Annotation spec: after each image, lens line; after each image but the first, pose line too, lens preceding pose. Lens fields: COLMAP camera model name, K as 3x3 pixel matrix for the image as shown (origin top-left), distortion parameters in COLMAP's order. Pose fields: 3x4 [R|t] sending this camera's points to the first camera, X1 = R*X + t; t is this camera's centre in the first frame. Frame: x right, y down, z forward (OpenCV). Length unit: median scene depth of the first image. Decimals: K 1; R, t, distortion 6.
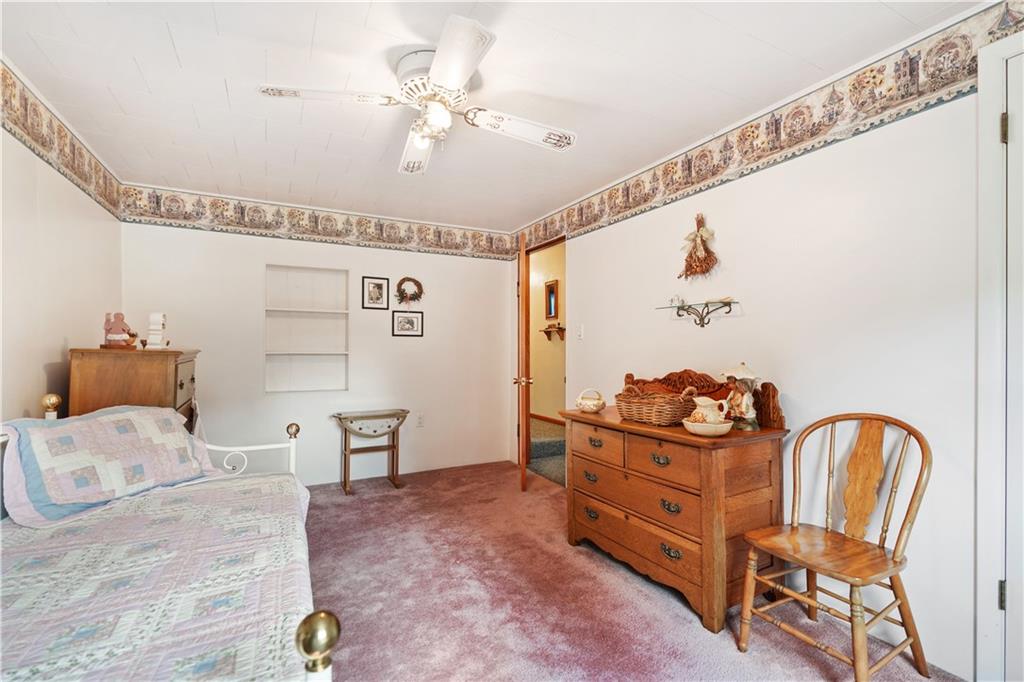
lens RADIAL K [[474.1, 0, 508.0], [0, 474.1, 337.6], [0, 0, 1]] dist [-0.000287, -0.000572]
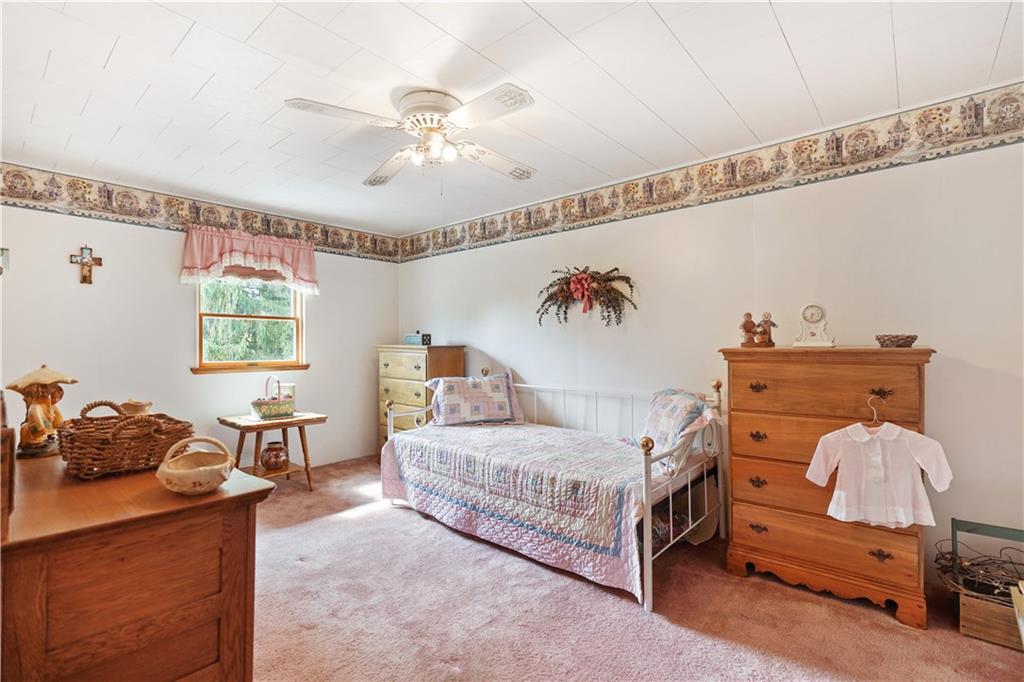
lens RADIAL K [[474.1, 0, 515.8], [0, 474.1, 343.2], [0, 0, 1]] dist [-0.000287, -0.000572]
pose [[0.934475, -0.012539, 0.355808, -0.288623], [0.006560, 0.999816, 0.018005, -0.000489], [-0.355968, -0.014491, 0.934386, -0.181548]]
